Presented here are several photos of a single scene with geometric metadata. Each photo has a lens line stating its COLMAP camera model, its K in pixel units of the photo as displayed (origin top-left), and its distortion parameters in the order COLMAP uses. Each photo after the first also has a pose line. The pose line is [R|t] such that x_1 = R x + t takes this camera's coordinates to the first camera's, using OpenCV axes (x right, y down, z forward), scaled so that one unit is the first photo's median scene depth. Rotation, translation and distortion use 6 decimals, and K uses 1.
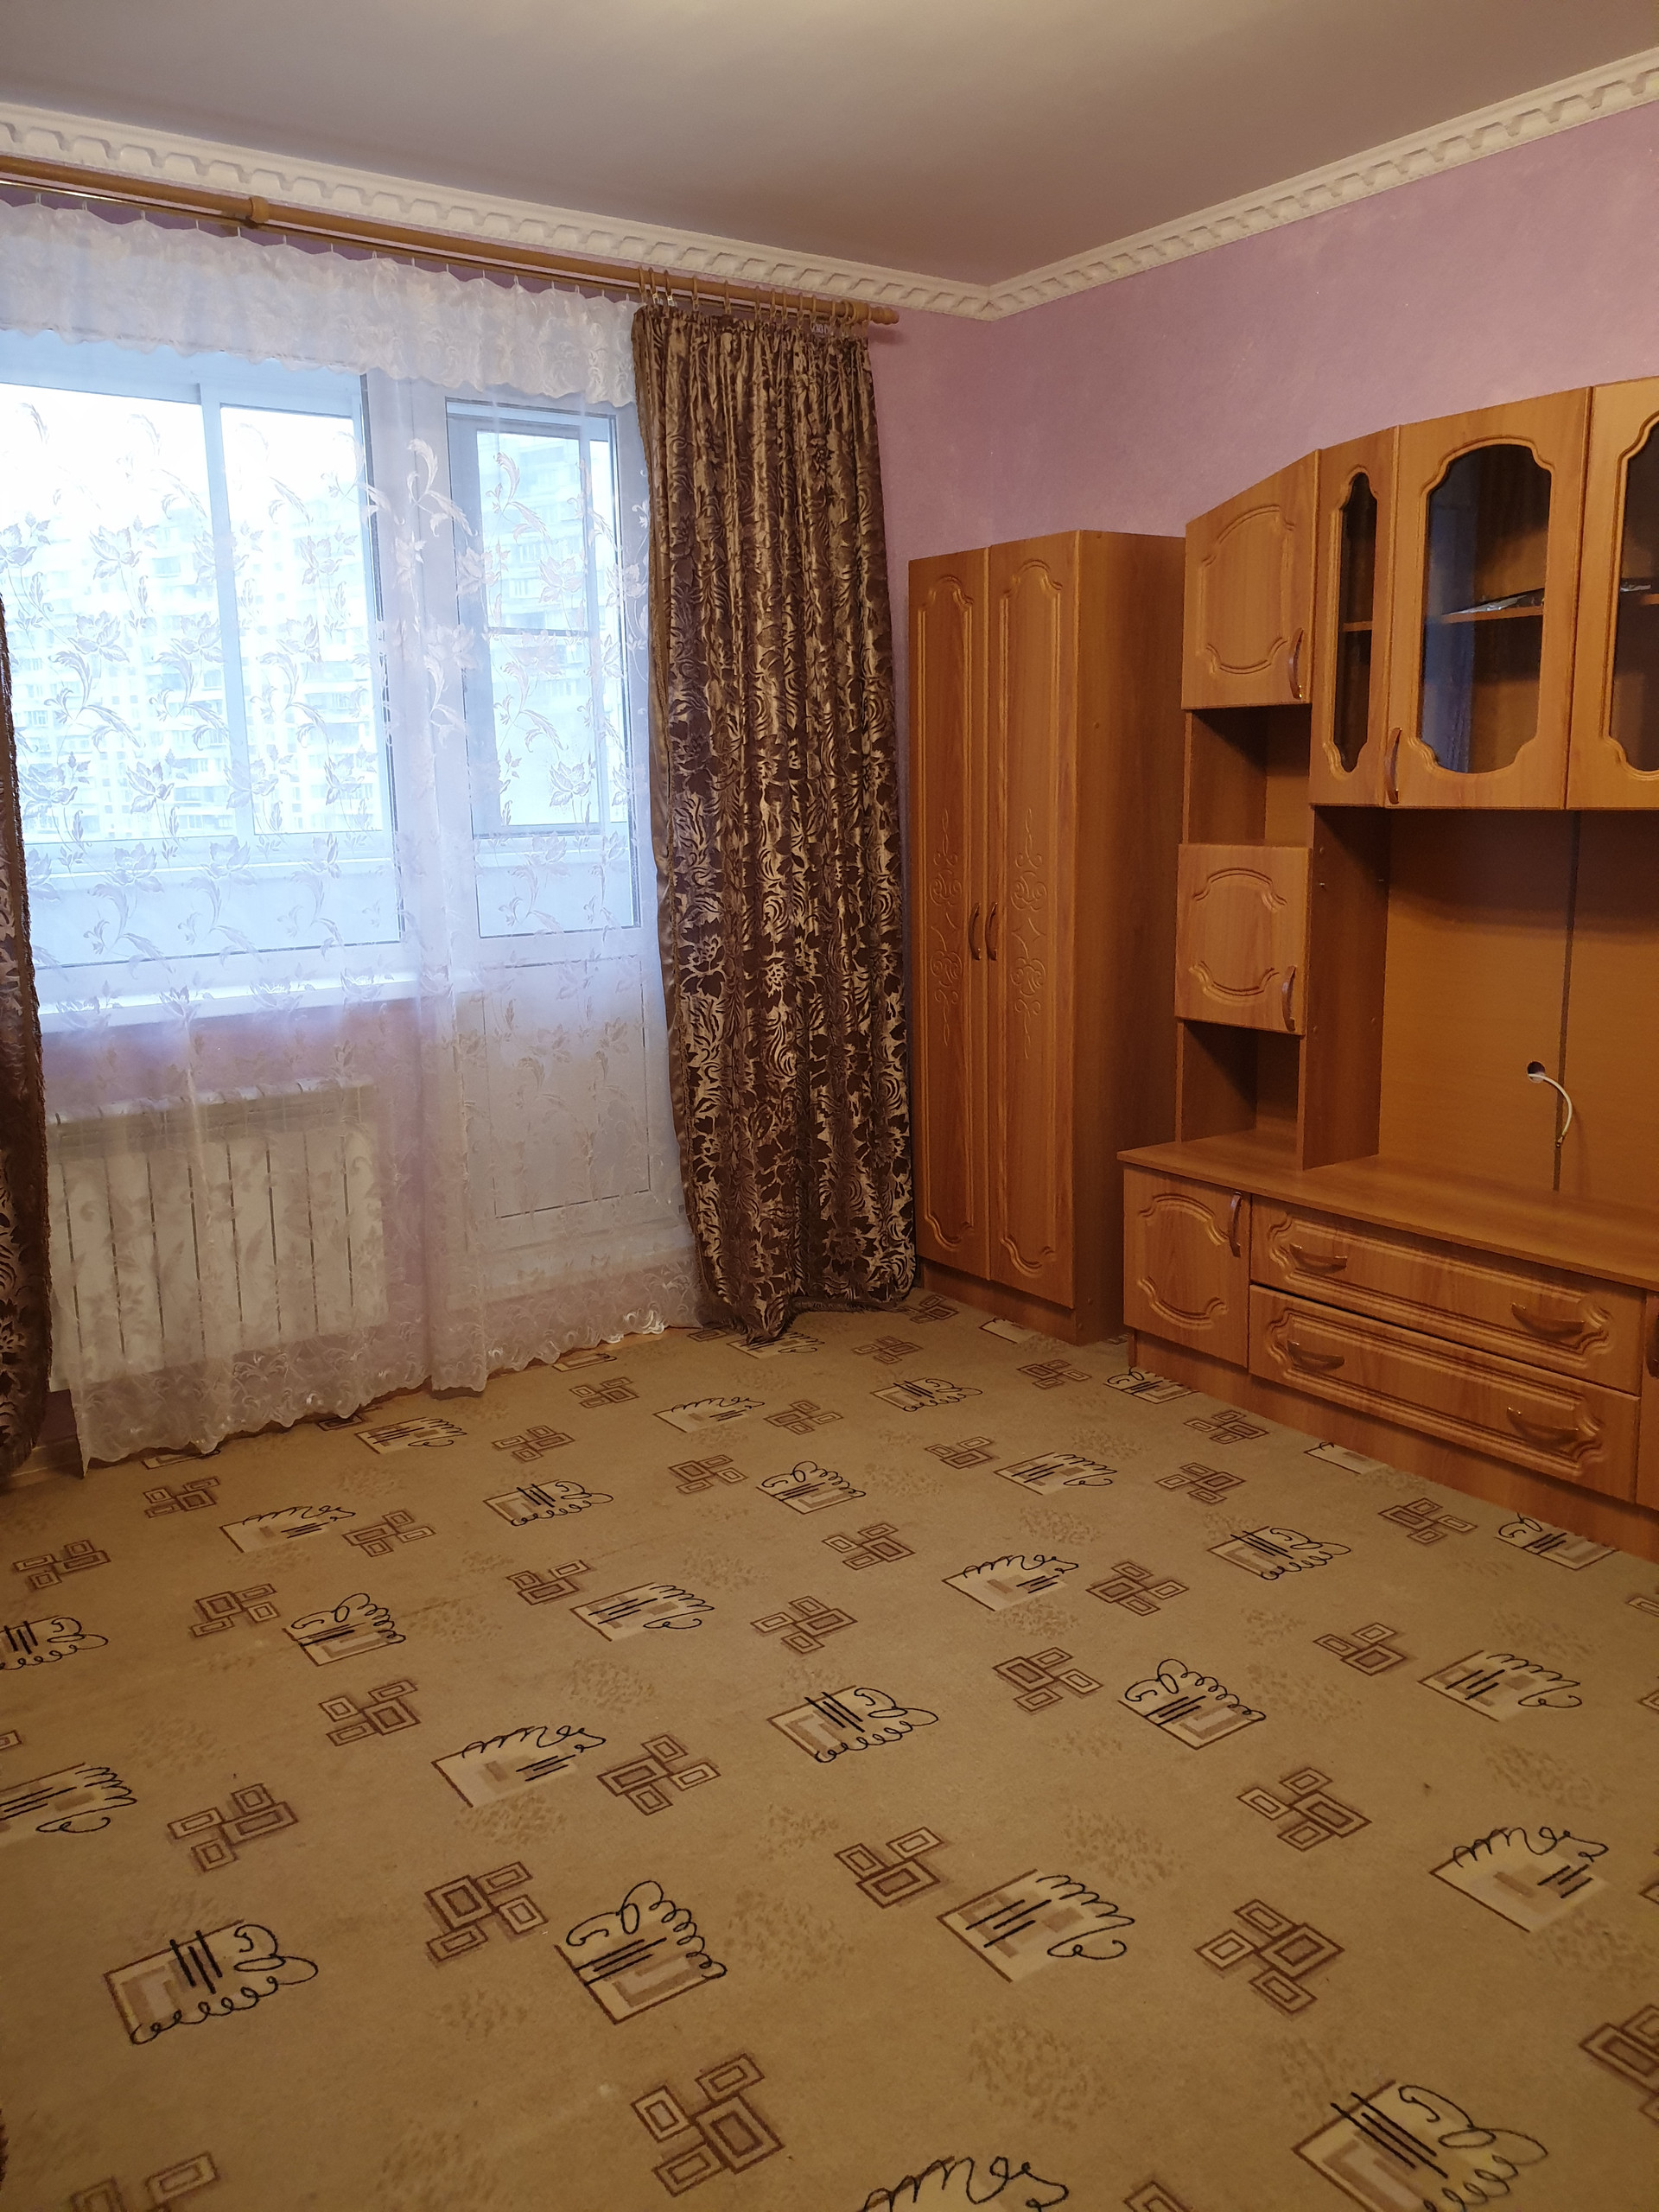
lens RADIAL K [[1719.5, 0, 828.5], [0, 1719.5, 1084.8], [0, 0, 1]] dist [0.017773, 0.002478]
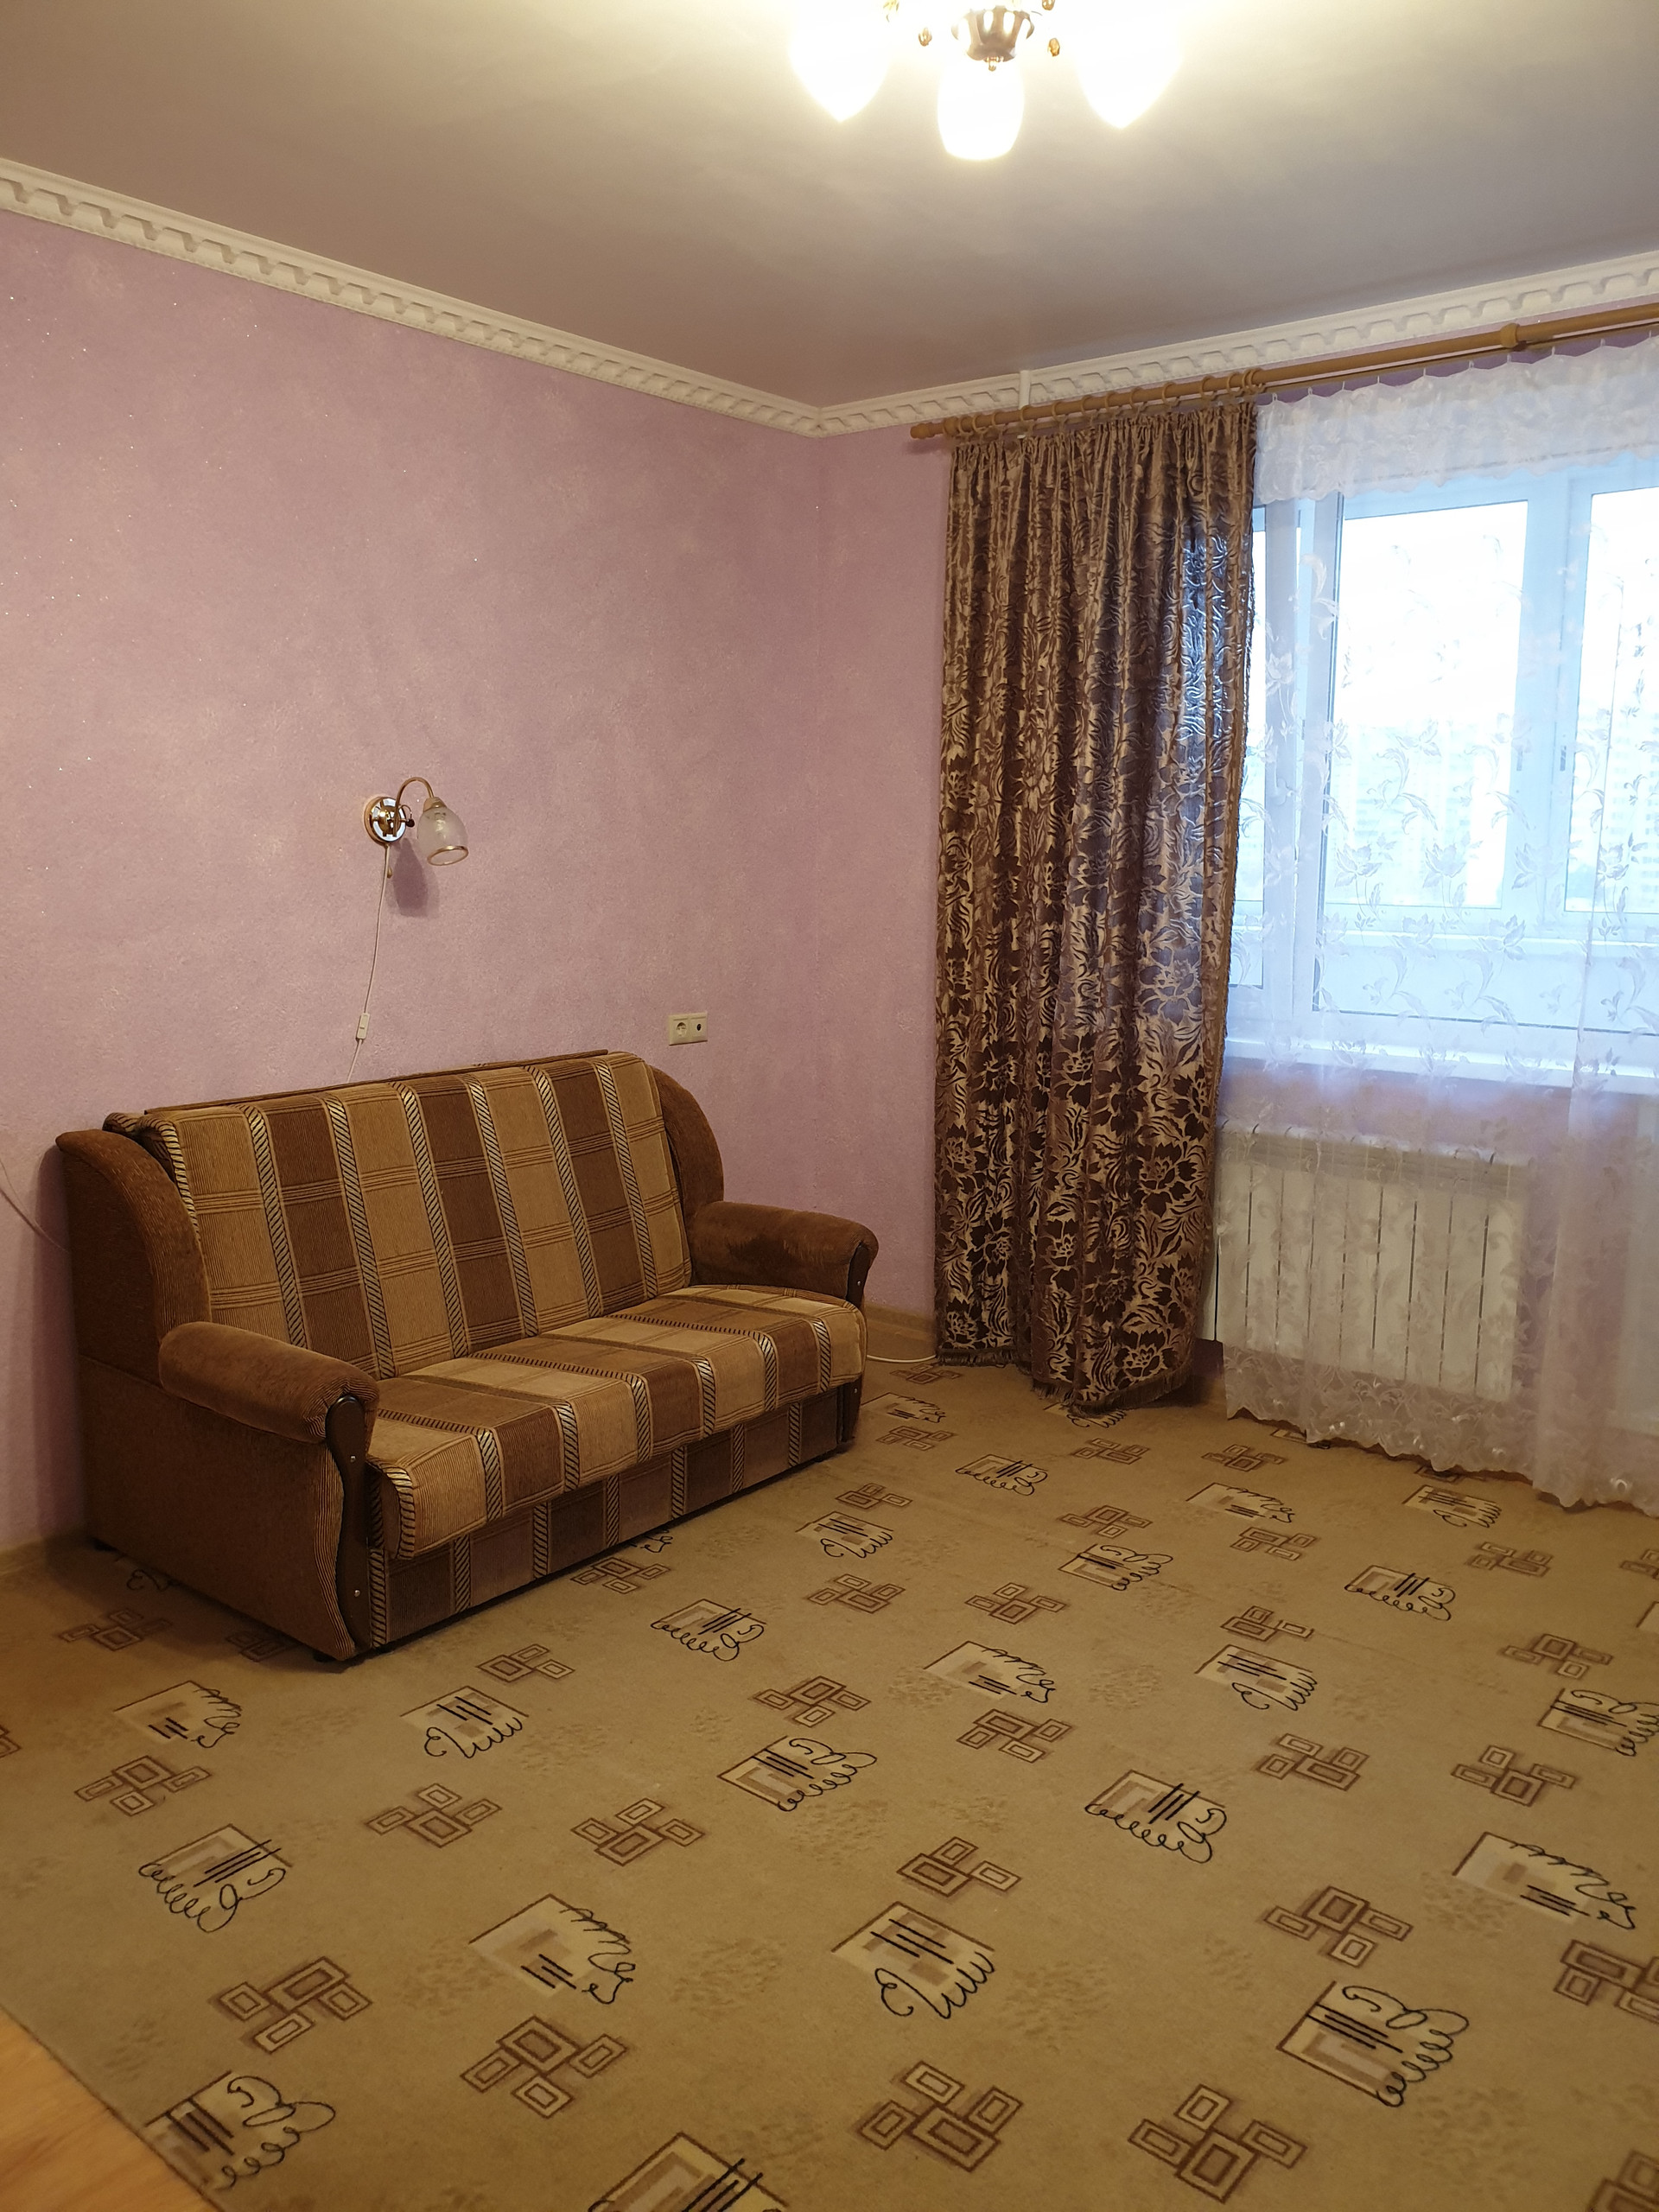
lens RADIAL K [[1712.4, 0, 830.7], [0, 1712.4, 1107.8], [0, 0, 1]] dist [0.002146, 0.005374]
pose [[0.267488, 0.171235, -0.948224, 0.643750], [-0.186584, 0.974661, 0.123375, -0.091566], [0.945324, 0.143922, 0.292660, 0.358975]]
